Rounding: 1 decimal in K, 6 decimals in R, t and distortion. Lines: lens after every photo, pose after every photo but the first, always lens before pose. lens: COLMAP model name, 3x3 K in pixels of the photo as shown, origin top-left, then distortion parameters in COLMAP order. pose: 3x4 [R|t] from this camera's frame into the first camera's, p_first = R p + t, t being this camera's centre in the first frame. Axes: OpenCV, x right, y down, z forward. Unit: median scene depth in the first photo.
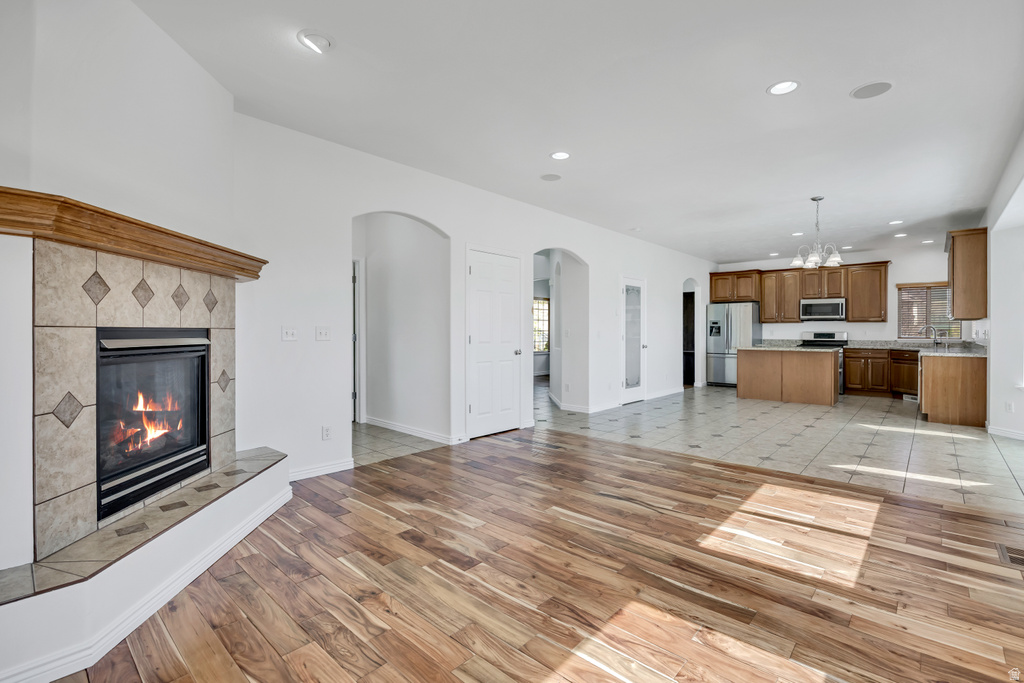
lens RADIAL K [[462.7, 0, 512.6], [0, 462.7, 327.2], [0, 0, 1]] dist [-0.013344, 0.000080]
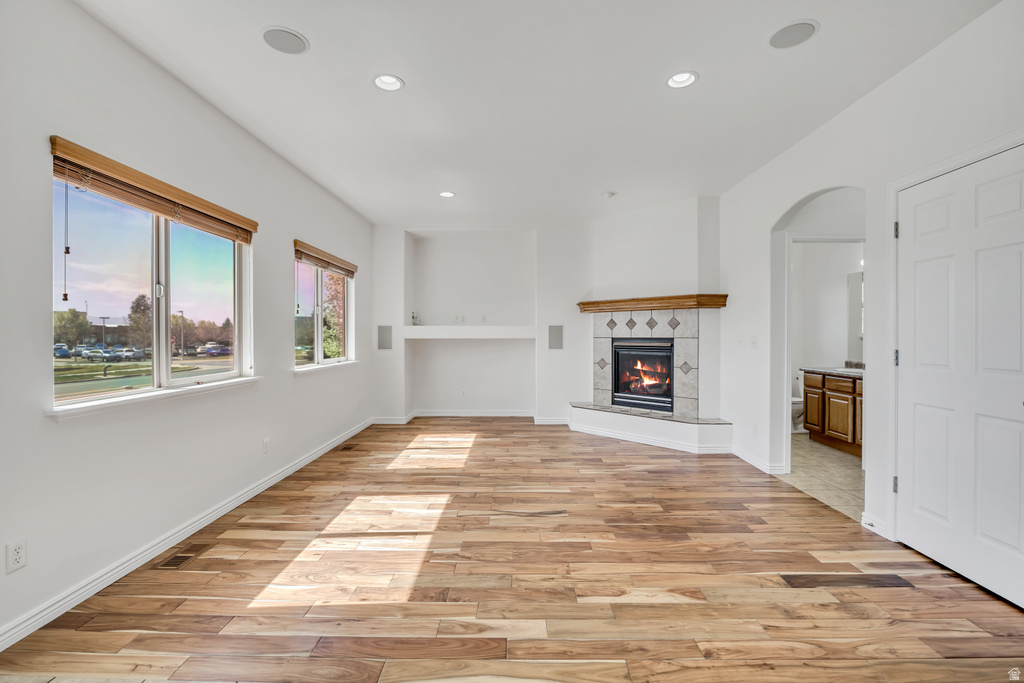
lens RADIAL K [[462.7, 0, 513.6], [0, 462.7, 337.5], [0, 0, 1]] dist [-0.013344, 0.000080]
pose [[-0.746807, 0.000420, -0.665041, 1.095803], [0.001942, 0.999997, -0.001550, 0.002501], [0.665038, -0.002449, -0.746806, 2.005637]]
